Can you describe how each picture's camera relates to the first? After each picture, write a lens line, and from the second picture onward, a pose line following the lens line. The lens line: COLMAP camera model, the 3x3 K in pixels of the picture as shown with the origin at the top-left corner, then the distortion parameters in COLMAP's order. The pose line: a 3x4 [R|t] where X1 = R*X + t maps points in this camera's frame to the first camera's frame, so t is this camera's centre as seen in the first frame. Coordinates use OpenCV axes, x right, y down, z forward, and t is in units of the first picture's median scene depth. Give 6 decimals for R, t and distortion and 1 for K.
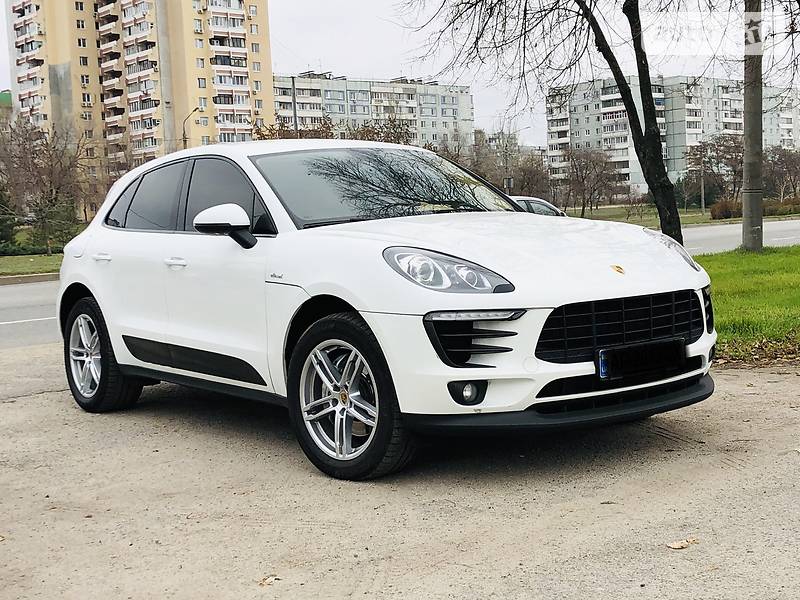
lens RADIAL K [[1168.9, 0, 404.3], [0, 1168.9, 296.0], [0, 0, 1]] dist [0.039621, 0.000000]
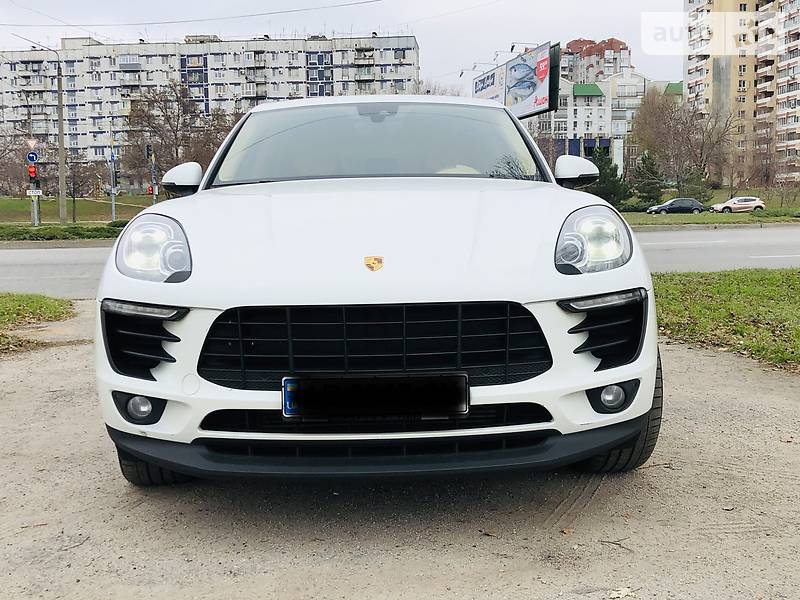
lens RADIAL K [[918.9, 0, 401.2], [0, 918.9, 304.5], [0, 0, 1]] dist [-0.031350, 0.000000]
pose [[0.798822, 0.096720, -0.593741, 0.511392], [-0.057655, 0.994756, 0.084476, -0.043713], [0.598798, -0.033249, 0.800209, 0.577226]]
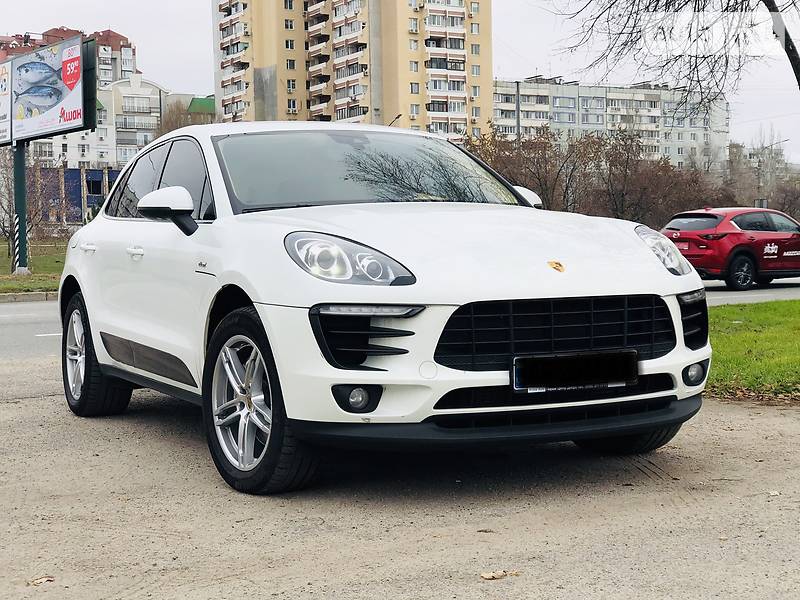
lens RADIAL K [[1308.1, 0, 394.4], [0, 1308.1, 308.7], [0, 0, 1]] dist [0.120970, 0.000000]
pose [[0.980633, 0.037539, -0.192221, 0.250247], [-0.040525, 0.999111, -0.011624, 0.024087], [0.191613, 0.019188, 0.981283, 0.036830]]
